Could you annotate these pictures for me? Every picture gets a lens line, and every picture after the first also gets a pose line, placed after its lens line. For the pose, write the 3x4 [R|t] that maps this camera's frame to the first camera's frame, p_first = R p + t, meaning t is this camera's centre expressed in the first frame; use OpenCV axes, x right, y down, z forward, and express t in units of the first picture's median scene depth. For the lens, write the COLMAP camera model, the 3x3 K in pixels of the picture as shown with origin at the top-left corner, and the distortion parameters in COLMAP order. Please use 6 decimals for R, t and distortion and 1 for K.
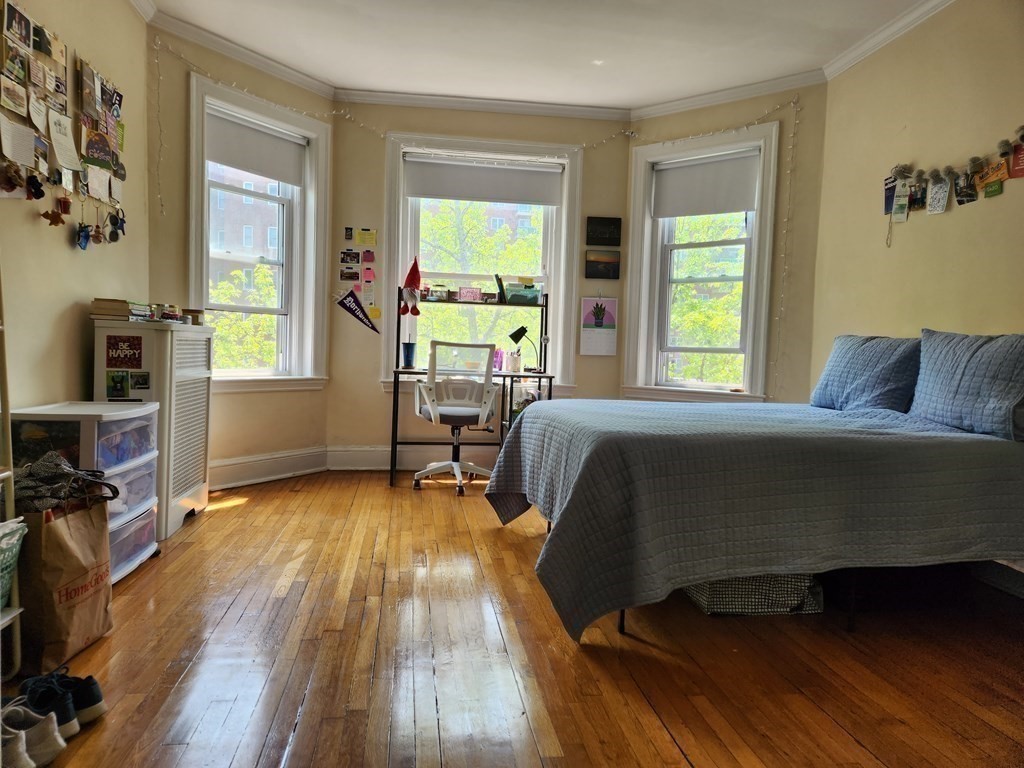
lens RADIAL K [[682.5, 0, 511.6], [0, 682.5, 381.8], [0, 0, 1]] dist [0.054778, -0.018349]
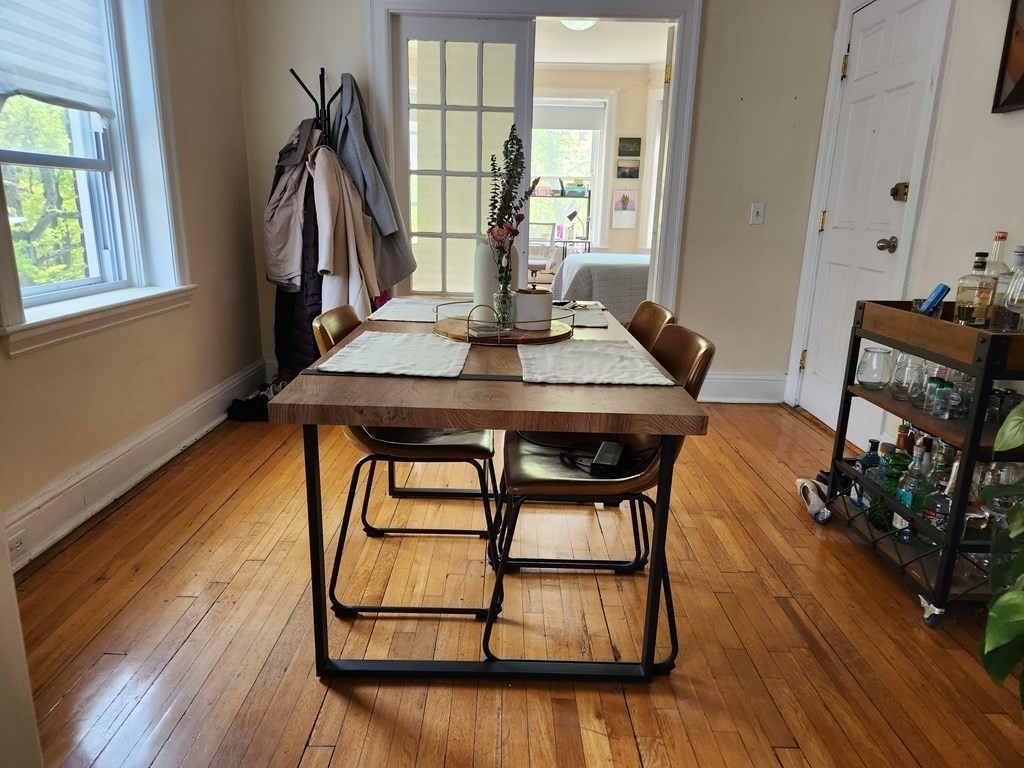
lens RADIAL K [[682.5, 0, 511.4], [0, 682.5, 387.7], [0, 0, 1]] dist [0.054778, -0.018349]
pose [[0.990072, 0.028954, -0.137550, 0.104143], [-0.001270, 0.980357, 0.197226, 0.011456], [0.140558, -0.195093, 0.970661, -0.712039]]
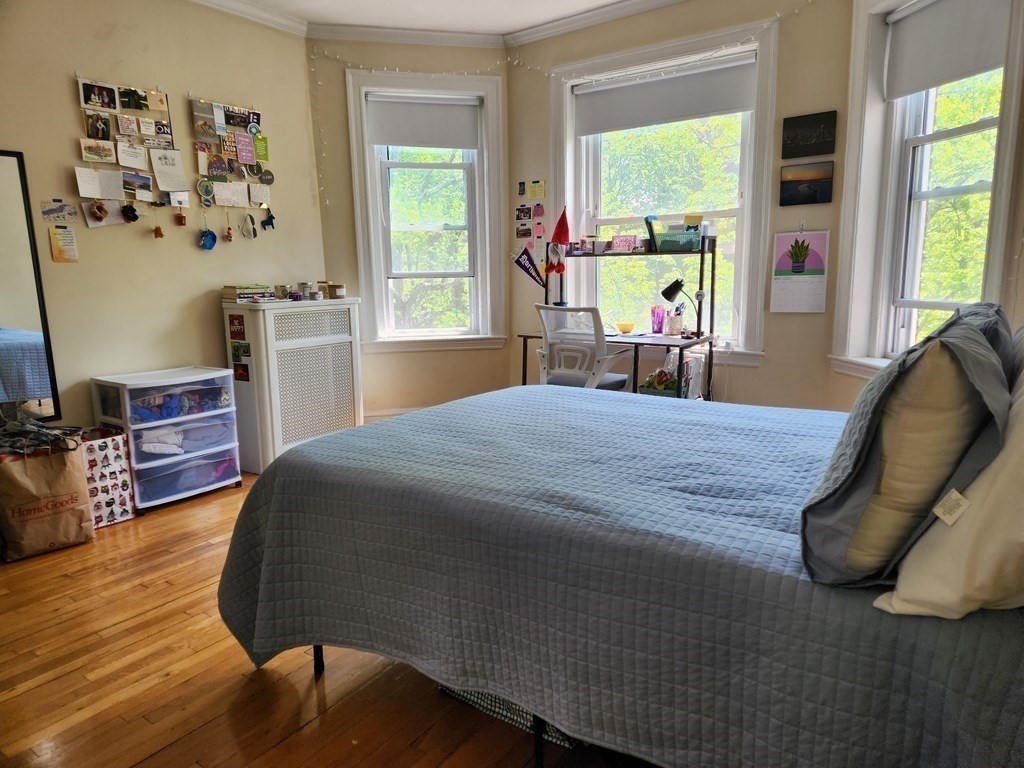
lens RADIAL K [[682.5, 0, 506.6], [0, 682.5, 388.1], [0, 0, 1]] dist [0.054778, -0.018349]
pose [[0.726421, 0.075366, -0.683106, 0.434911], [0.005546, 0.993294, 0.115486, -0.047969], [0.687228, -0.087679, 0.721131, 0.262694]]
